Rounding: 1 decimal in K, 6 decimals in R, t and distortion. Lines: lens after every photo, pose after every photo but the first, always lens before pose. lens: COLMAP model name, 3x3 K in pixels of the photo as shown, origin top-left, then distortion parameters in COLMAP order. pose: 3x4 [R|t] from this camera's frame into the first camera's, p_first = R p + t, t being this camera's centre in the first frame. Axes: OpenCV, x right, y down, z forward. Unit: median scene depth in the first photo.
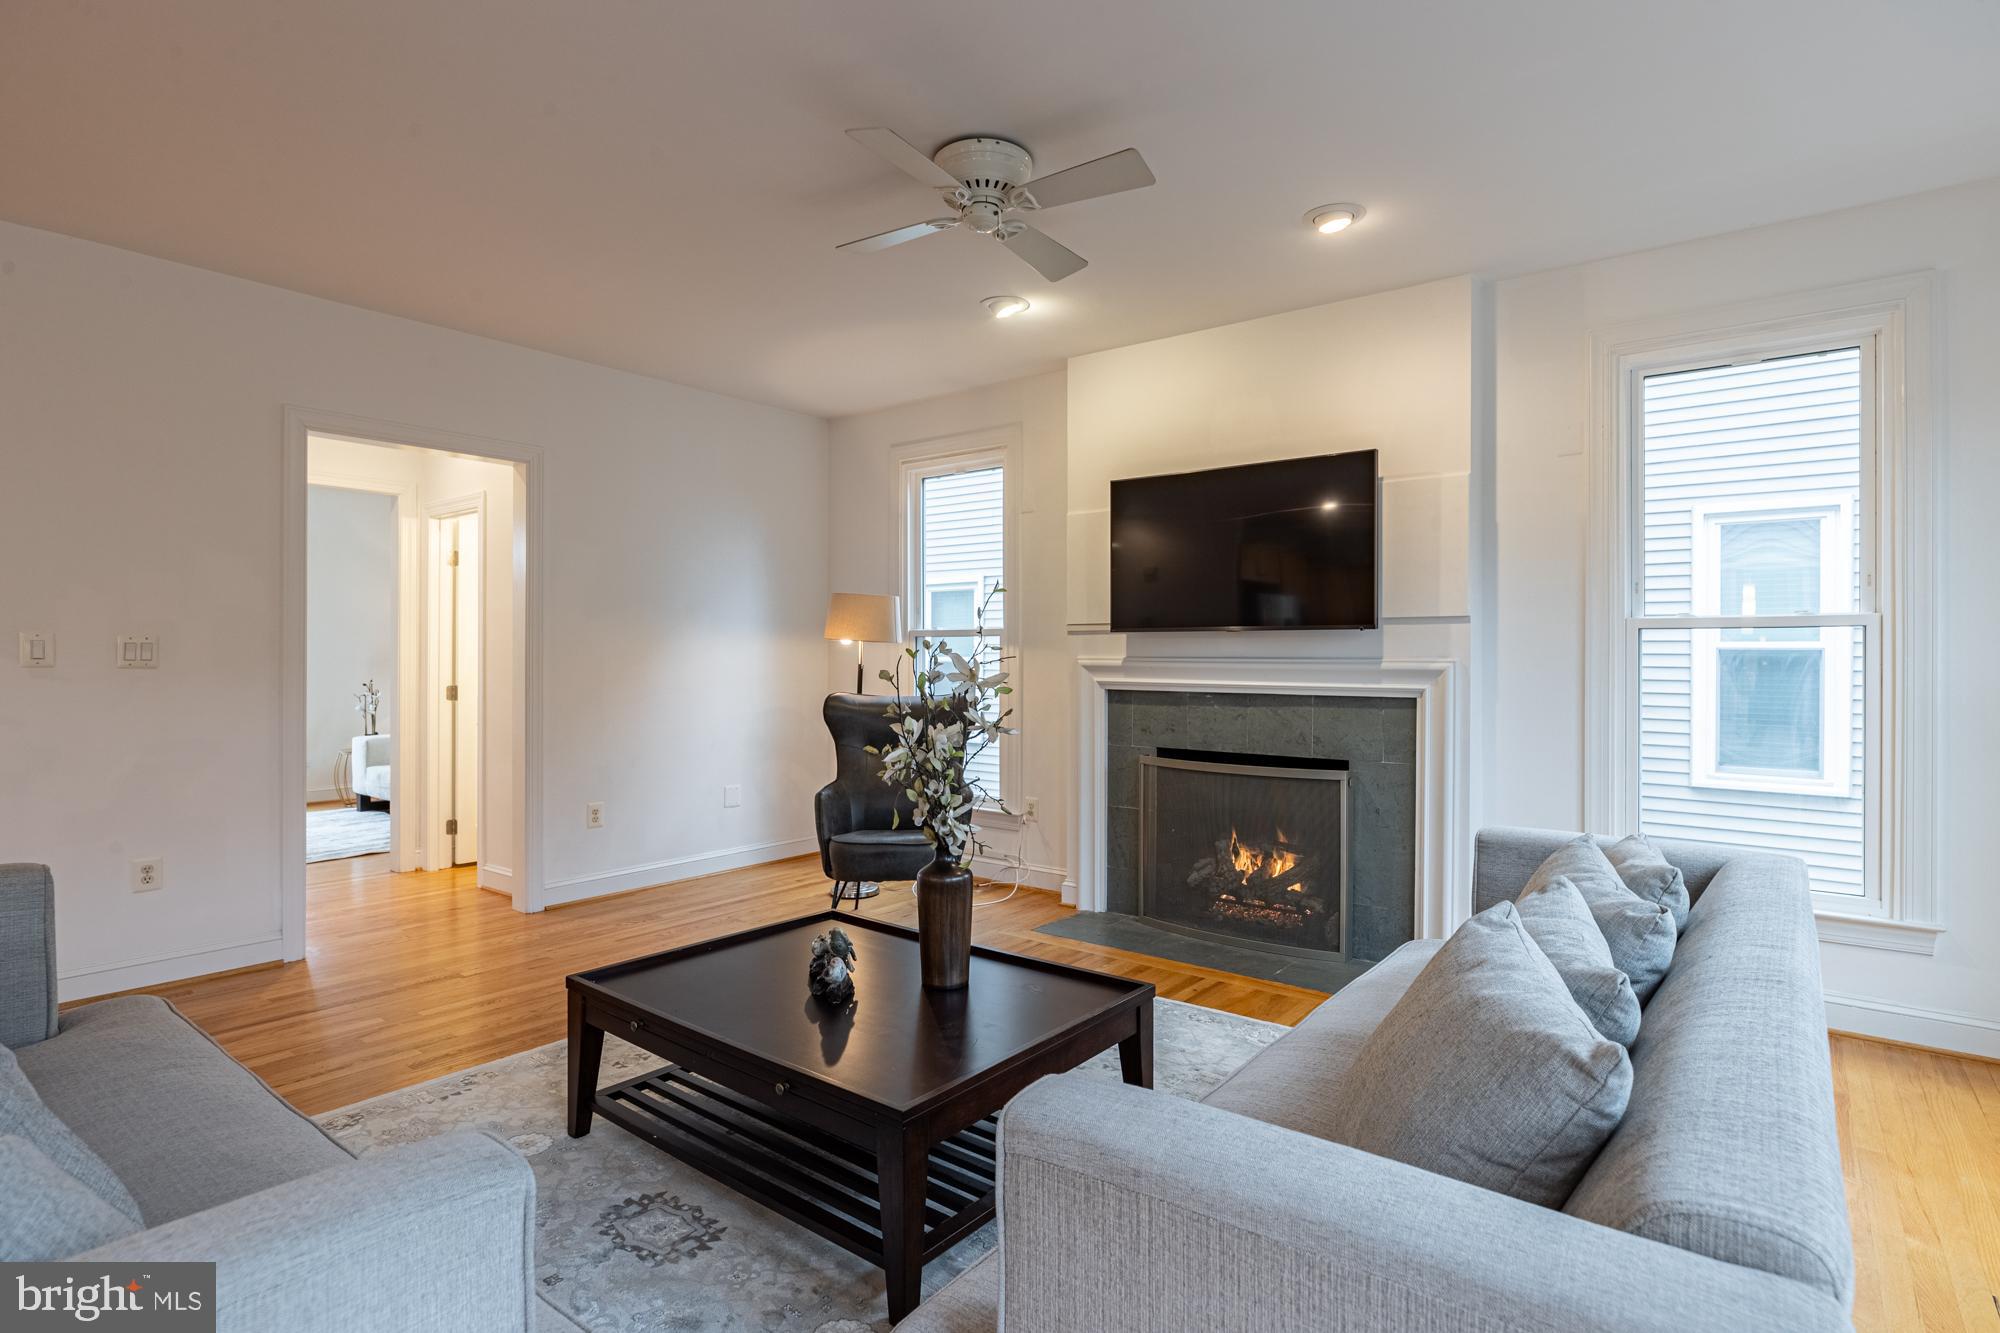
lens RADIAL K [[1019.5, 0, 998.0], [0, 1019.5, 649.6], [0, 0, 1]] dist [-0.011552, 0.002974]
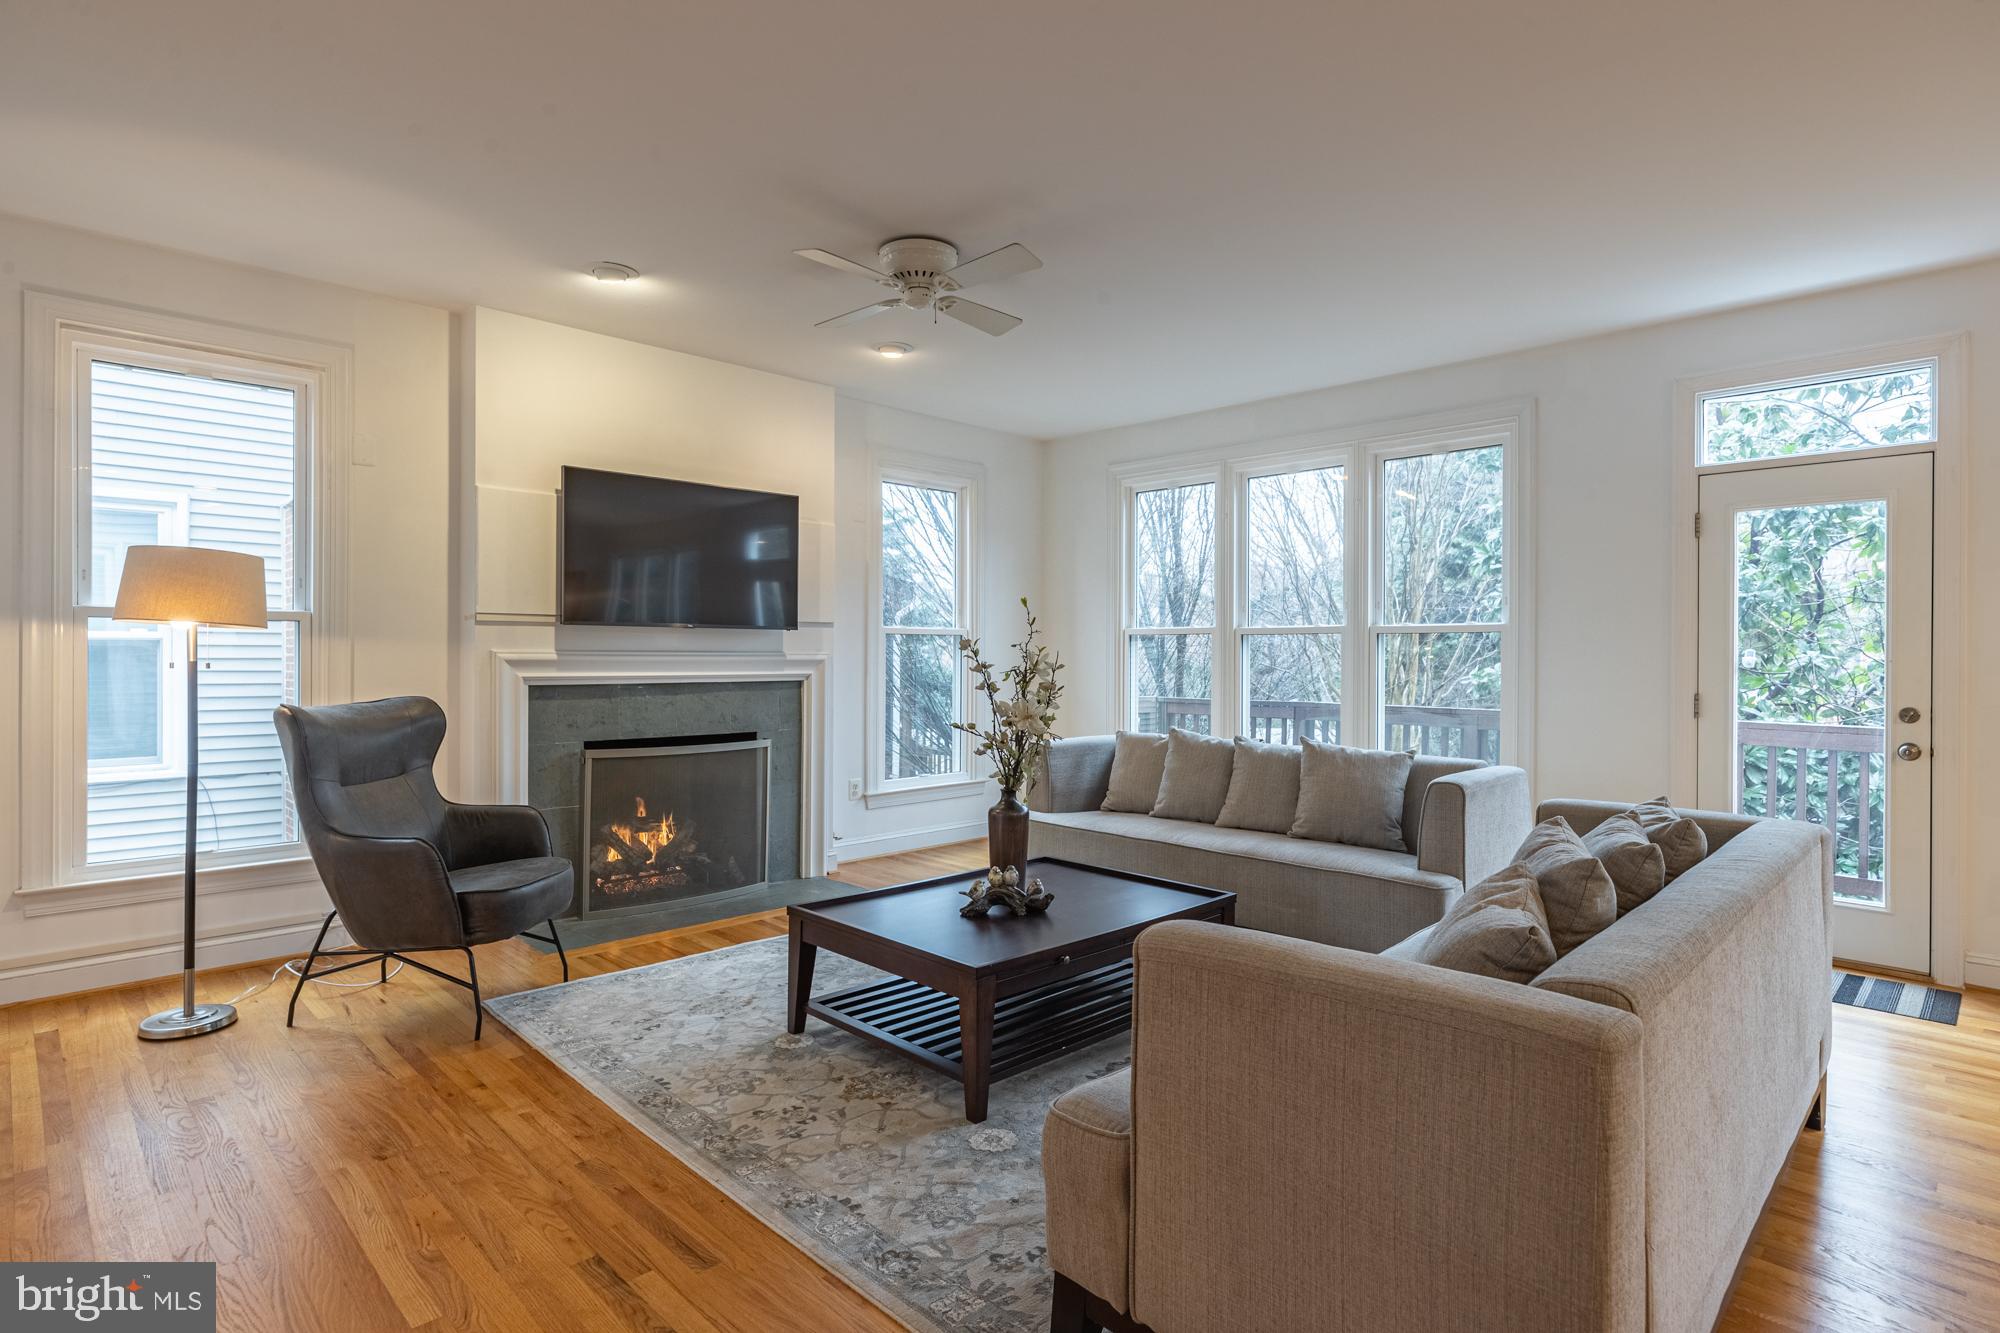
lens RADIAL K [[1019.5, 0, 998.8], [0, 1019.5, 653.9], [0, 0, 1]] dist [-0.011552, 0.002974]
pose [[0.119612, -0.001020, 0.992820, -0.803693], [-0.008581, 0.999961, 0.002061, 0.005275], [-0.992784, -0.008766, 0.119599, 0.494306]]
